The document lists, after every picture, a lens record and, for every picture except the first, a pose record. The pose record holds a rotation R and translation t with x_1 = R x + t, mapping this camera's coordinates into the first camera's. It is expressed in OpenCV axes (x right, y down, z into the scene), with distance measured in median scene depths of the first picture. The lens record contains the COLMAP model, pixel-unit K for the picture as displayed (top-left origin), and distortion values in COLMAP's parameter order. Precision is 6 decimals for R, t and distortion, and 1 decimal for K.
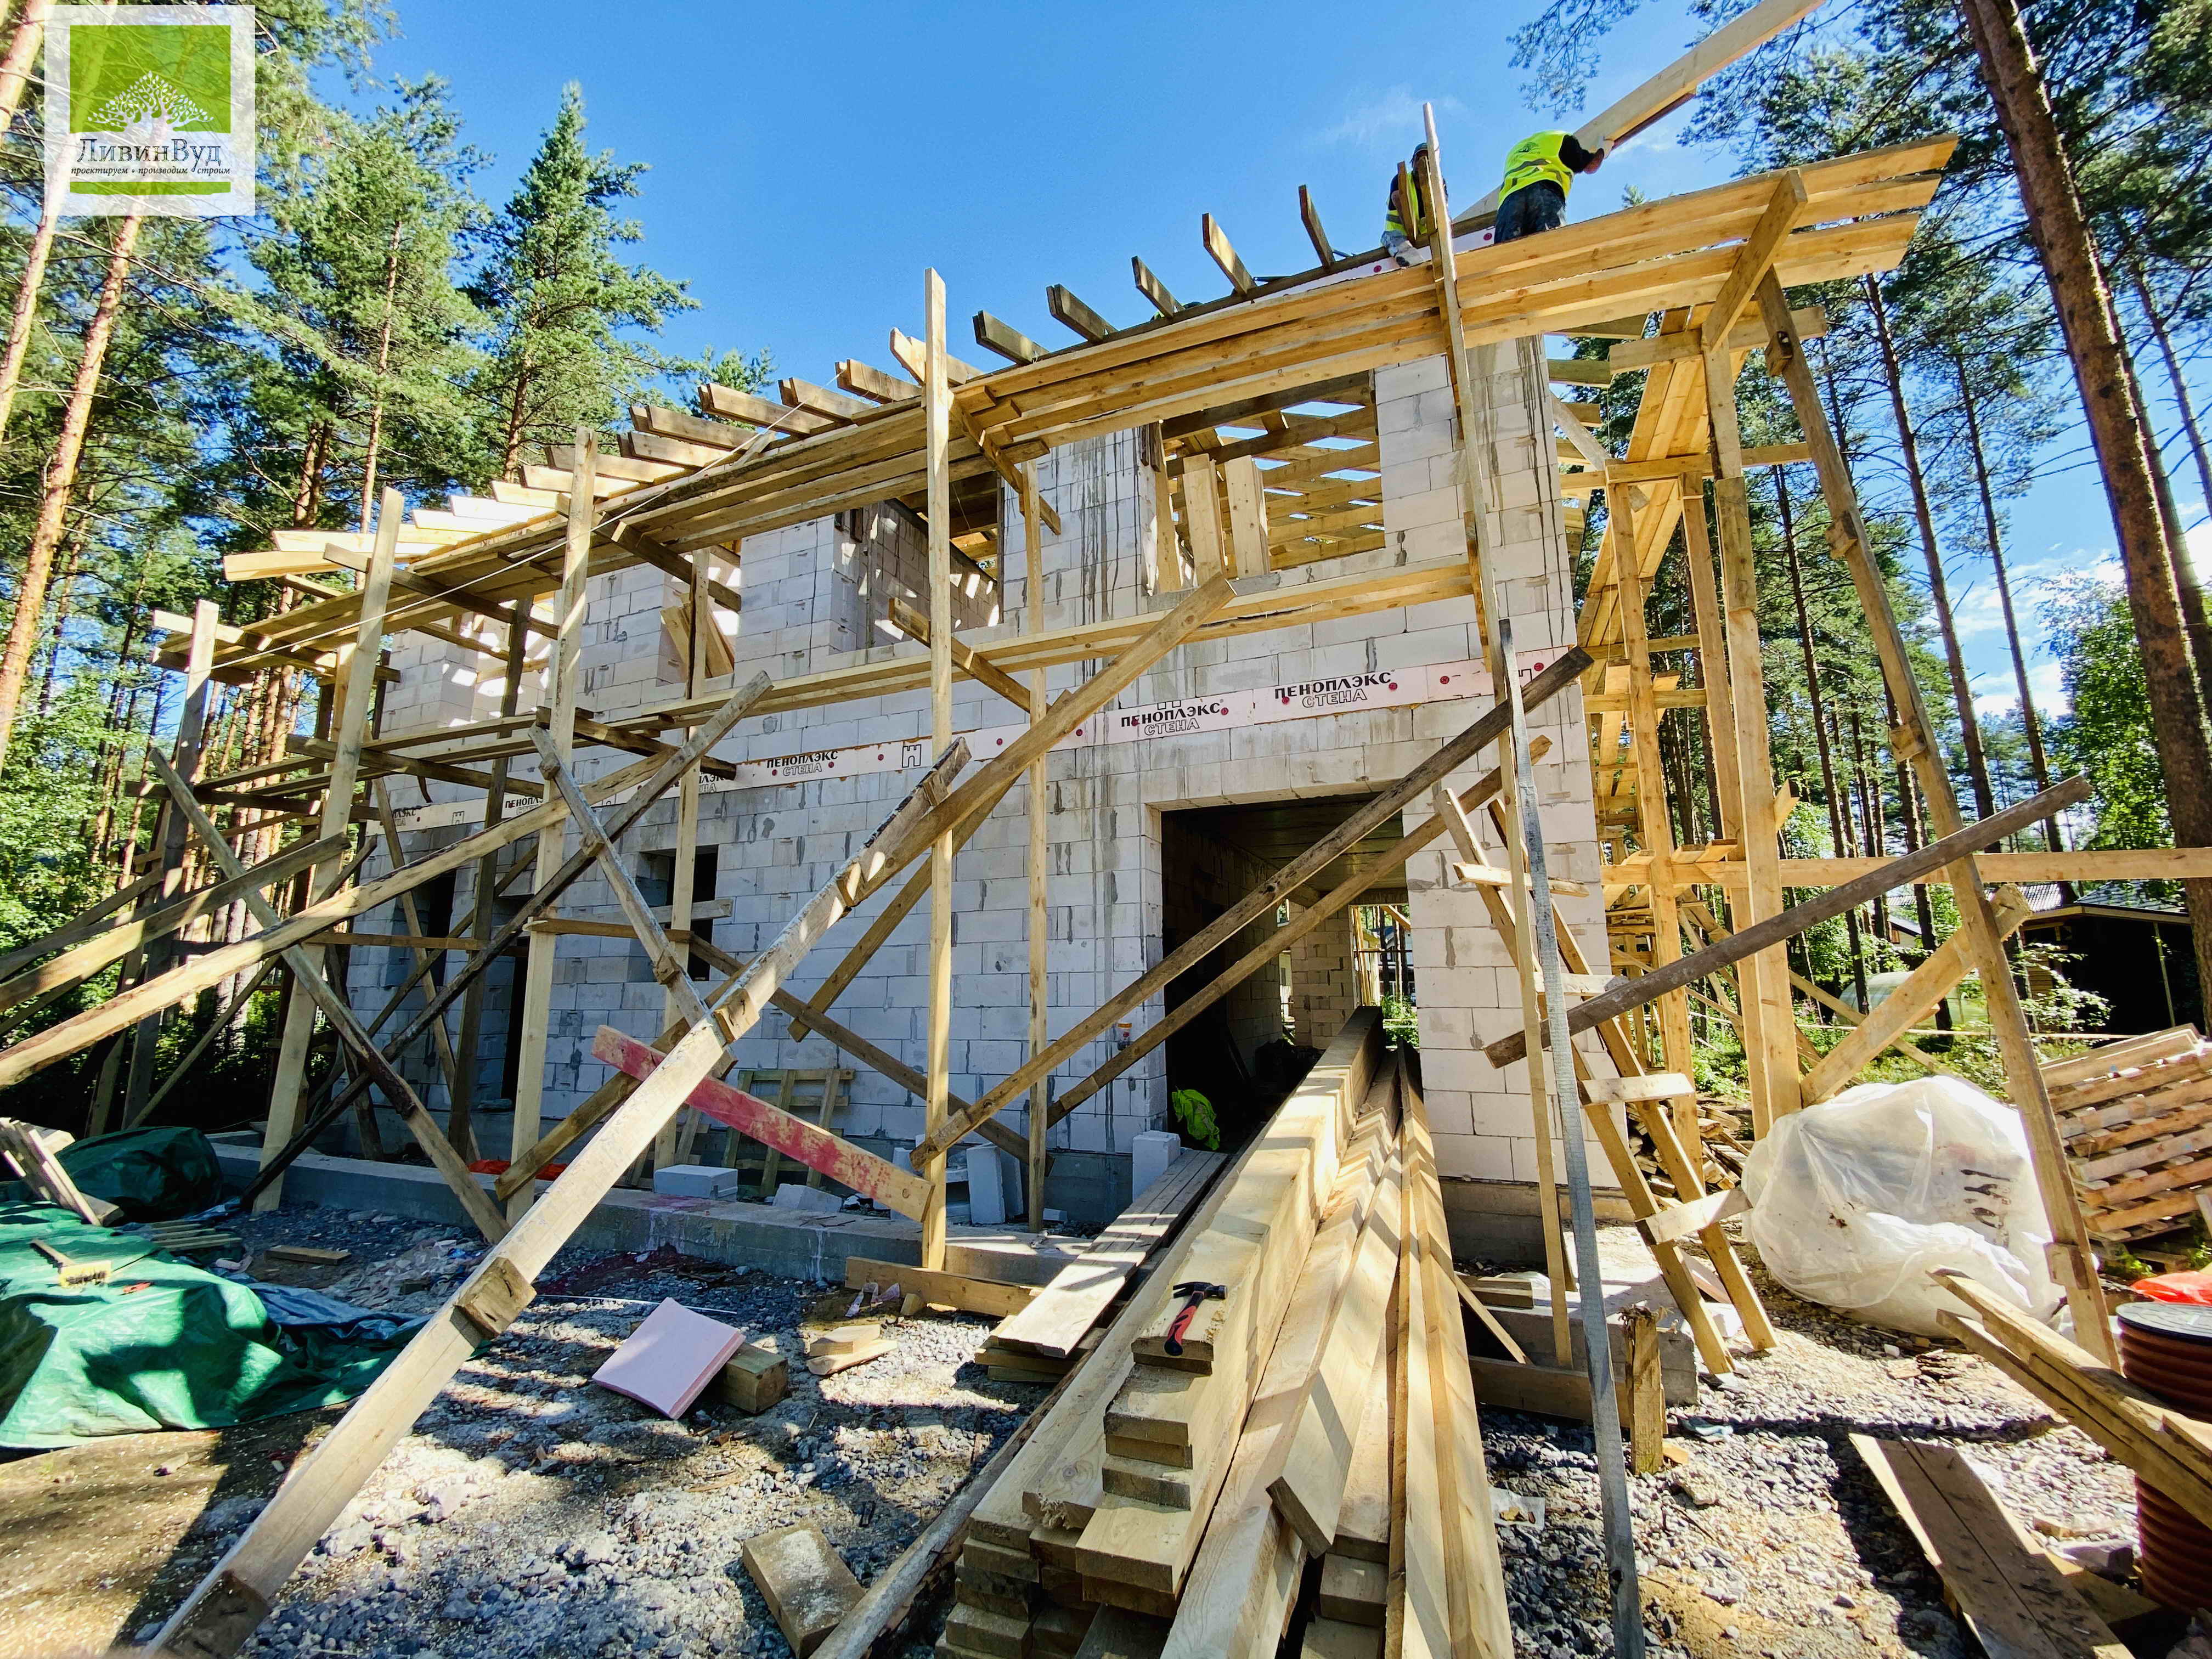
lens RADIAL K [[886.0, 0, 1106.0], [0, 886.0, 829.5], [0, 0, 1]] dist [0.007042, -0.000058]
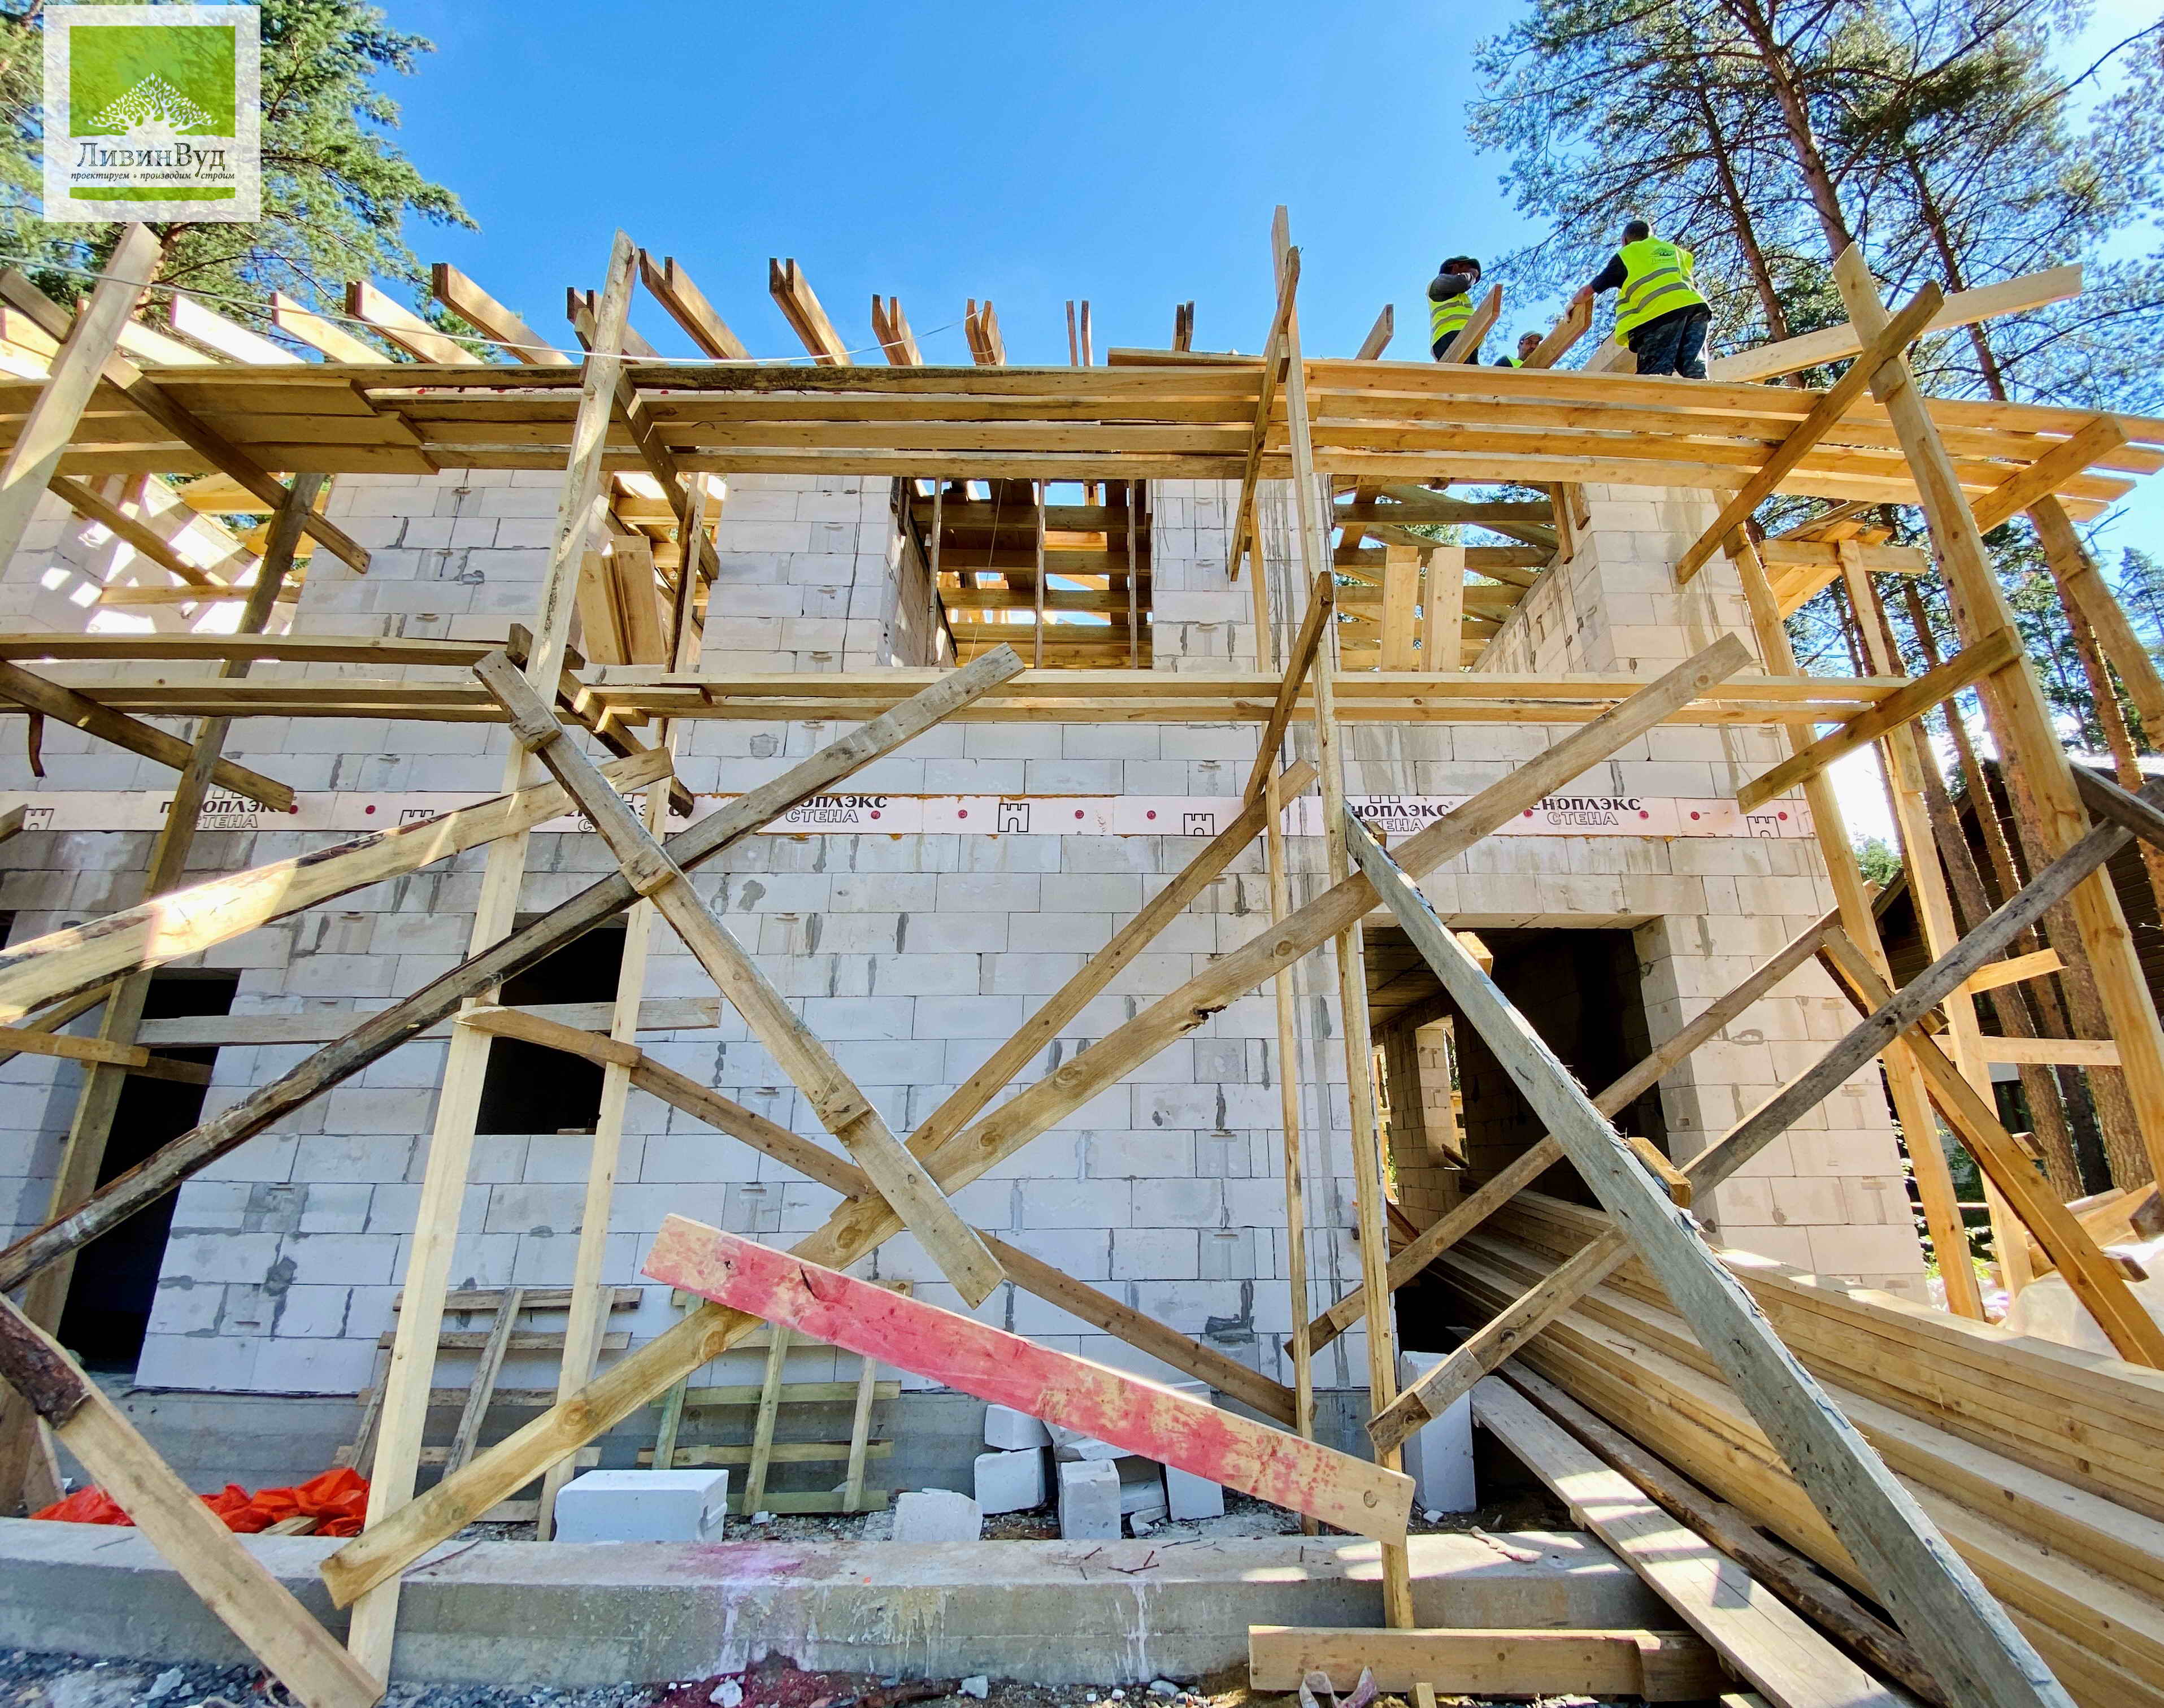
lens RADIAL K [[901.5, 0, 1183.8], [0, 901.5, 842.1], [0, 0, 1]] dist [0.001753, -0.013050]
pose [[0.908077, 0.136107, 0.396069, -0.398348], [-0.077988, 0.984131, -0.159387, 0.045265], [-0.411477, 0.113847, 0.904282, 0.286105]]
